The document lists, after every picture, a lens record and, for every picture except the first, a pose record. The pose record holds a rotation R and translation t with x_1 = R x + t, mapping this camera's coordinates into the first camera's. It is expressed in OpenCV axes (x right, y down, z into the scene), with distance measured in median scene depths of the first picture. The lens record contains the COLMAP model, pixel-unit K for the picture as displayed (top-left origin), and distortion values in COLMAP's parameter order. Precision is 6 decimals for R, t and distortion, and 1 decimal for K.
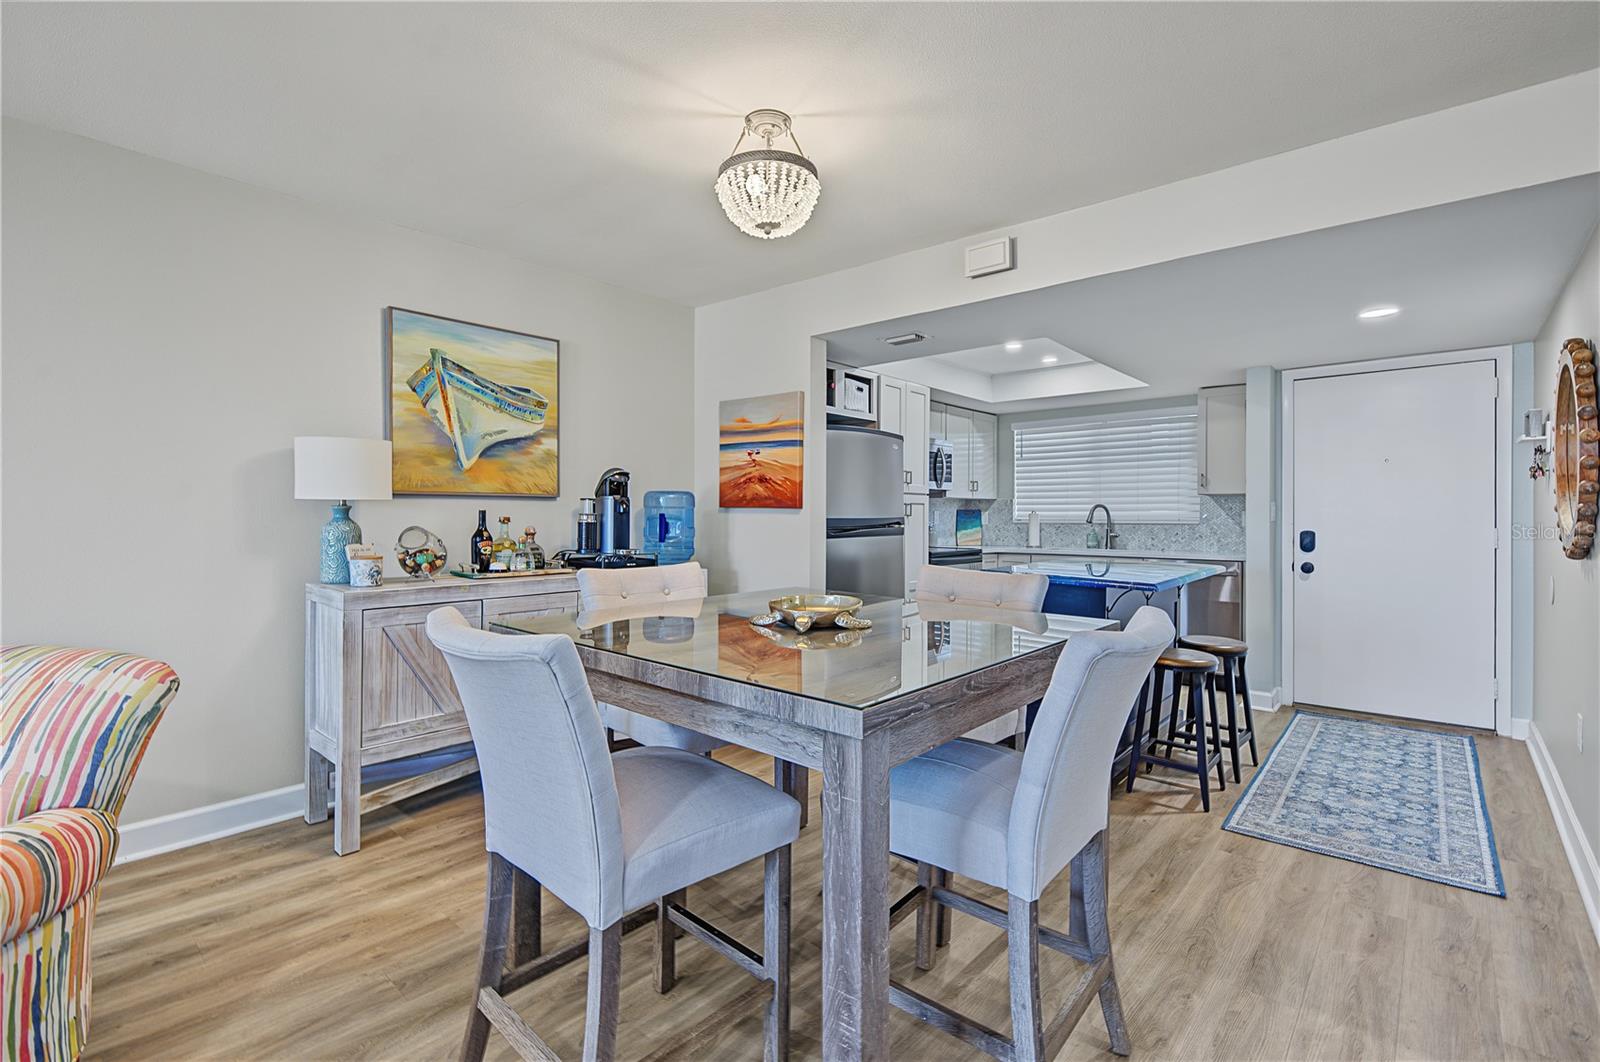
lens RADIAL K [[697.7, 0, 803.3], [0, 697.7, 518.4], [0, 0, 1]] dist [-0.015048, 0.000478]
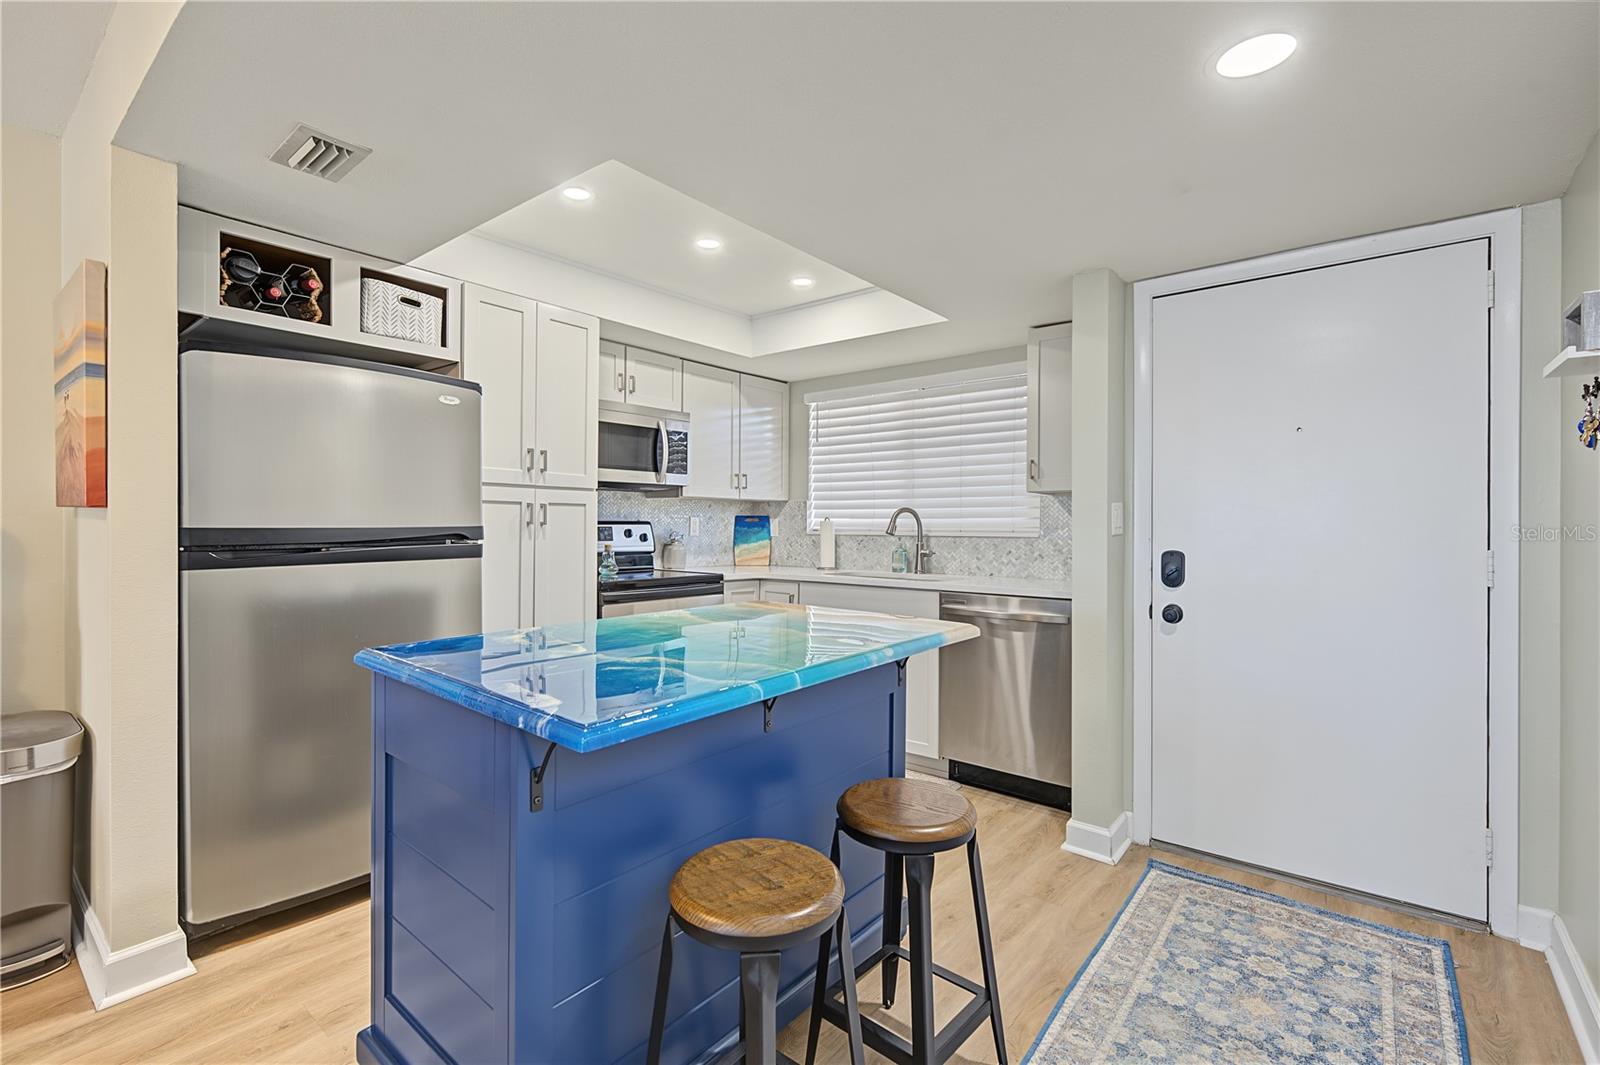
lens RADIAL K [[697.7, 0, 800.6], [0, 697.7, 532.0], [0, 0, 1]] dist [-0.015048, 0.000478]
pose [[0.998854, 0.001866, 0.047817, 0.364771], [-0.002242, 0.999967, 0.007792, -0.001792], [-0.047801, -0.007890, 0.998826, 0.404773]]
